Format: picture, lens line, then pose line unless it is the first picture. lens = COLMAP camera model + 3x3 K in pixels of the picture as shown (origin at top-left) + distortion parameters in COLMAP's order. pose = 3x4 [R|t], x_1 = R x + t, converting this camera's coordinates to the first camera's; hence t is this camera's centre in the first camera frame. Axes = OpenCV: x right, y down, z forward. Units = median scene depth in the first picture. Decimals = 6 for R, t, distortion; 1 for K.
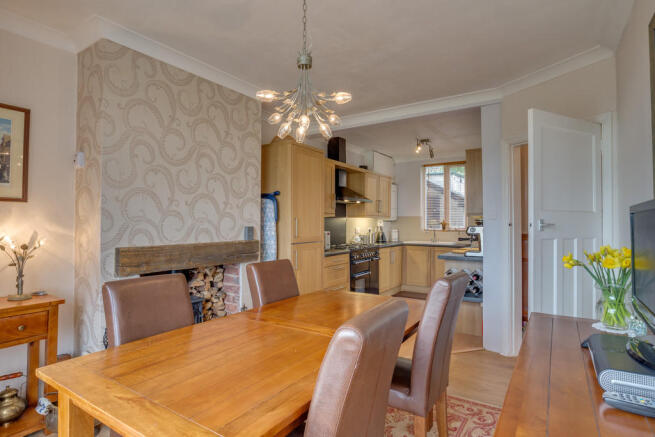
lens RADIAL K [[344.1, 0, 327.5], [0, 344.1, 218.5], [0, 0, 1]] dist [-0.001775, -0.000253]
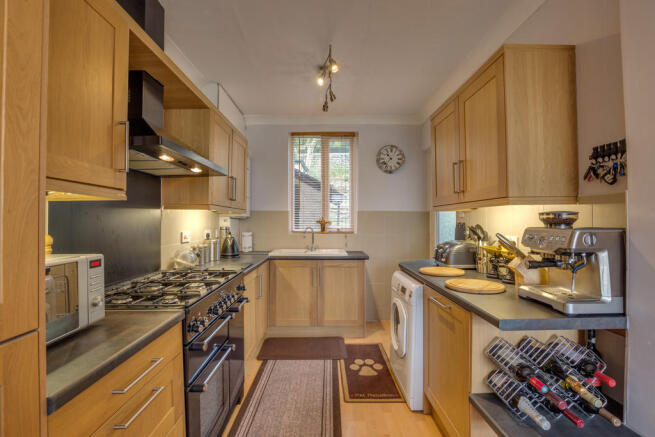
lens RADIAL K [[298.4, 0, 327.5], [0, 298.4, 218.5], [0, 0, 1]] dist [-0.048604, -0.000053]
pose [[0.829209, 0.000509, 0.558939, 0.020199], [-0.002122, 0.999995, 0.002238, 0.007098], [-0.558935, -0.003042, 0.829206, 0.534842]]
